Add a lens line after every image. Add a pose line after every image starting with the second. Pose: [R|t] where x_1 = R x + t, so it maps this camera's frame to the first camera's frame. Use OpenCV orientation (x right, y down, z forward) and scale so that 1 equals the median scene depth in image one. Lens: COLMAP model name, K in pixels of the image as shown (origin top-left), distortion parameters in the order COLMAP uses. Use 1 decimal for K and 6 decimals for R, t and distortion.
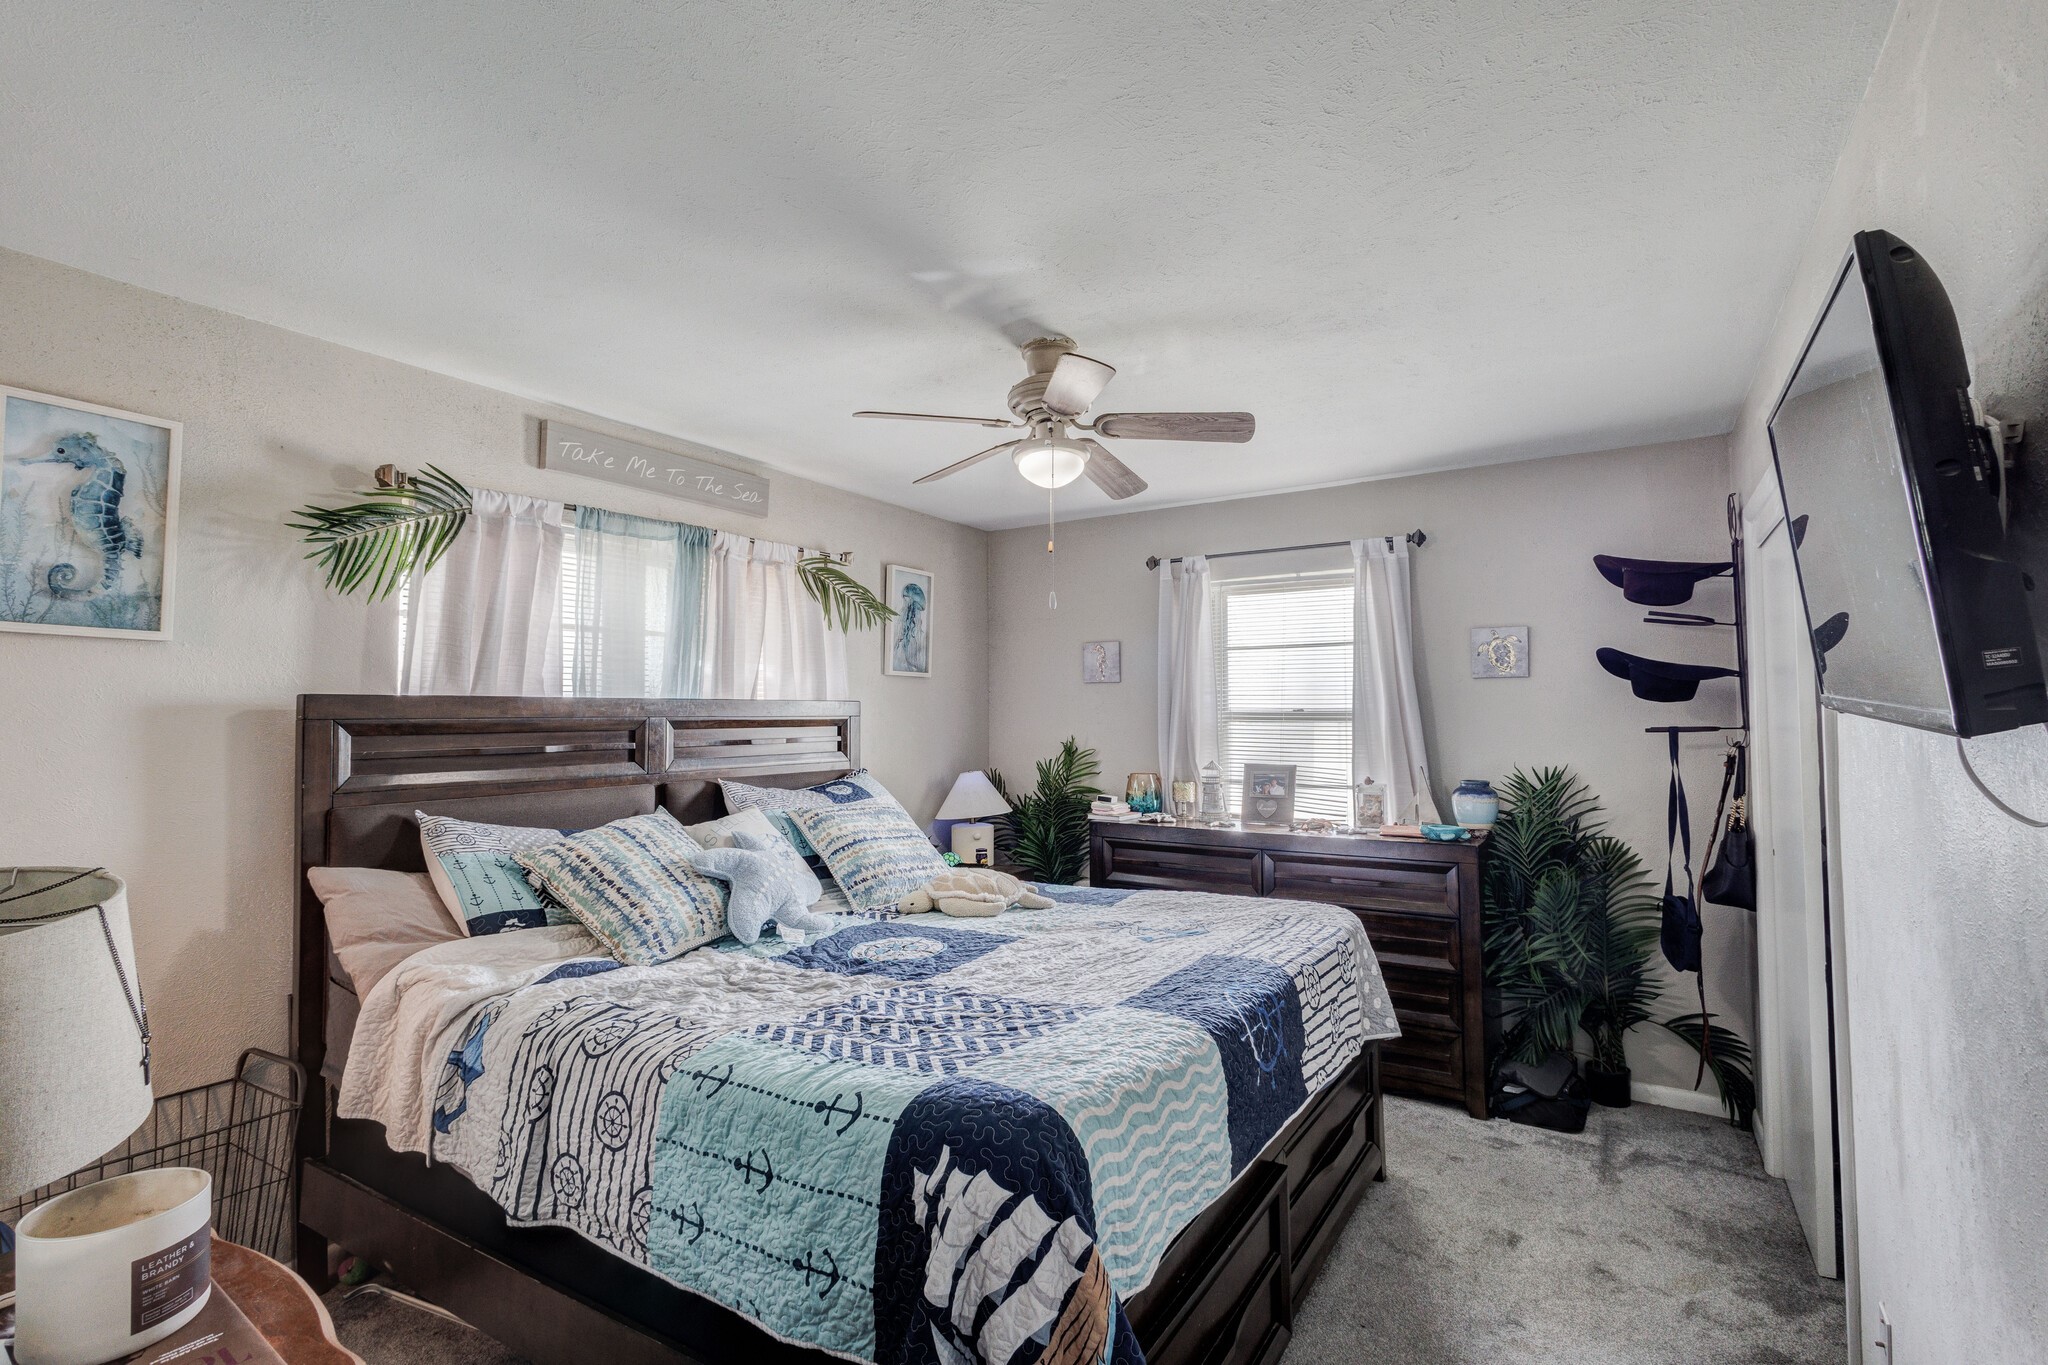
lens RADIAL K [[932.4, 0, 1028.2], [0, 932.4, 674.6], [0, 0, 1]] dist [0.007768, -0.002782]
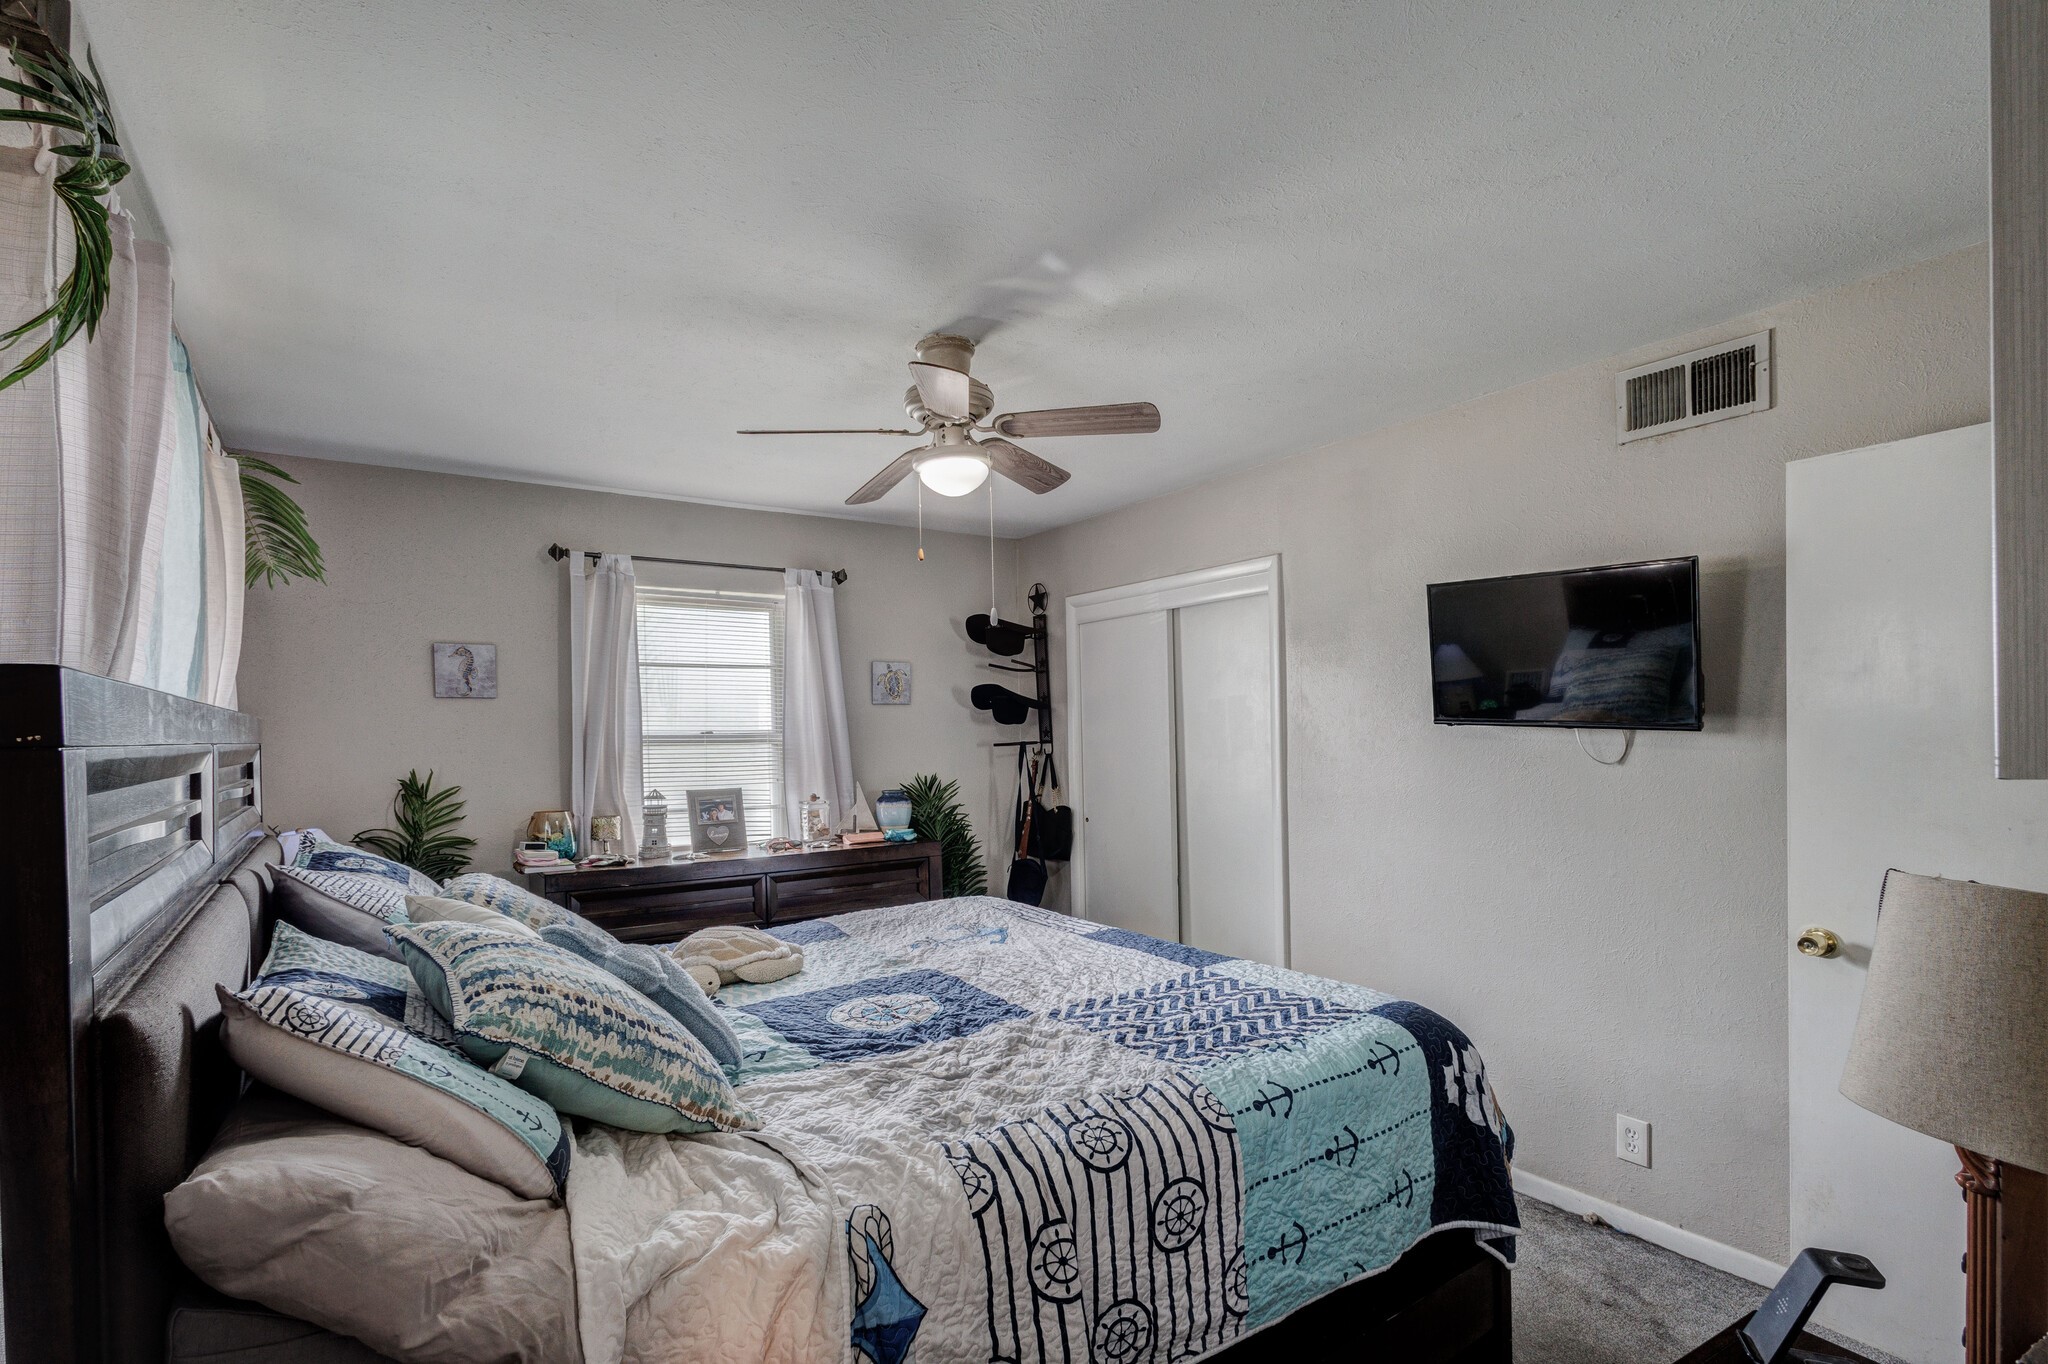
lens RADIAL K [[932.4, 0, 1053.9], [0, 932.4, 732.6], [0, 0, 1]] dist [0.007768, -0.002782]
pose [[0.424432, -0.005067, 0.905446, -0.511884], [-0.023741, 0.999578, 0.016722, 0.015982], [-0.905149, -0.028594, 0.424132, 0.314579]]
